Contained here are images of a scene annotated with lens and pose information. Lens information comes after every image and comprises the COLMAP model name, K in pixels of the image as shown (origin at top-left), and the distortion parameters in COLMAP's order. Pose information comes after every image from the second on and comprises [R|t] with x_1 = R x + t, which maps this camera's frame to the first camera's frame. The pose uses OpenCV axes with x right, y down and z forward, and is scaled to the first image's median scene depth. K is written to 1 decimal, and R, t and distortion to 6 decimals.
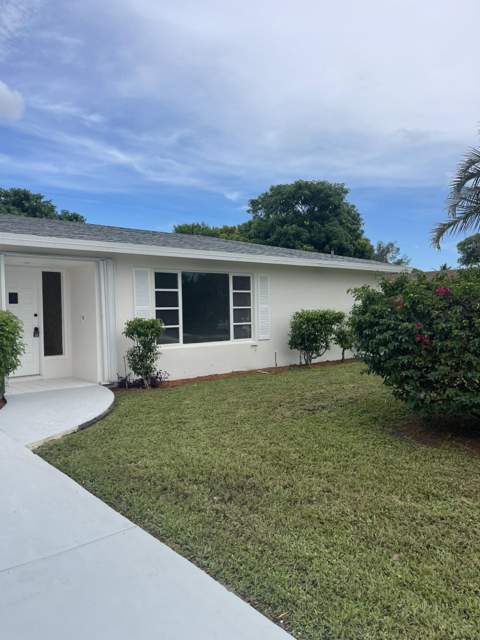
lens RADIAL K [[482.5, 0, 241.5], [0, 482.5, 326.2], [0, 0, 1]] dist [0.073913, -0.100467]
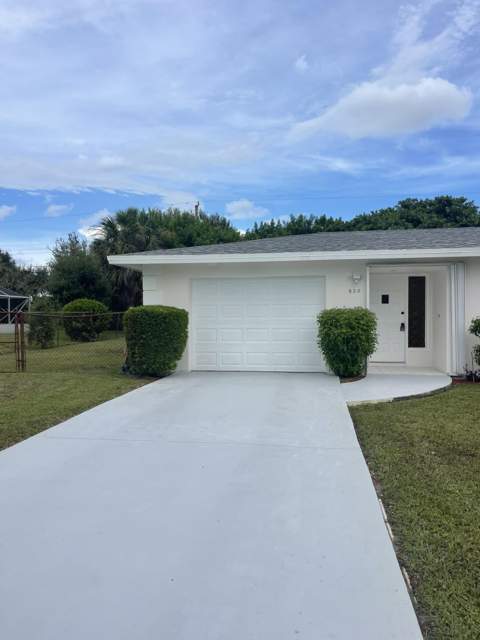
lens RADIAL K [[482.5, 0, 236.9], [0, 482.5, 325.7], [0, 0, 1]] dist [0.073913, -0.100467]
pose [[0.649416, 0.035201, -0.759618, 0.239563], [-0.035103, 0.999251, 0.016296, 0.004427], [0.759623, 0.016082, 0.650165, -0.104514]]
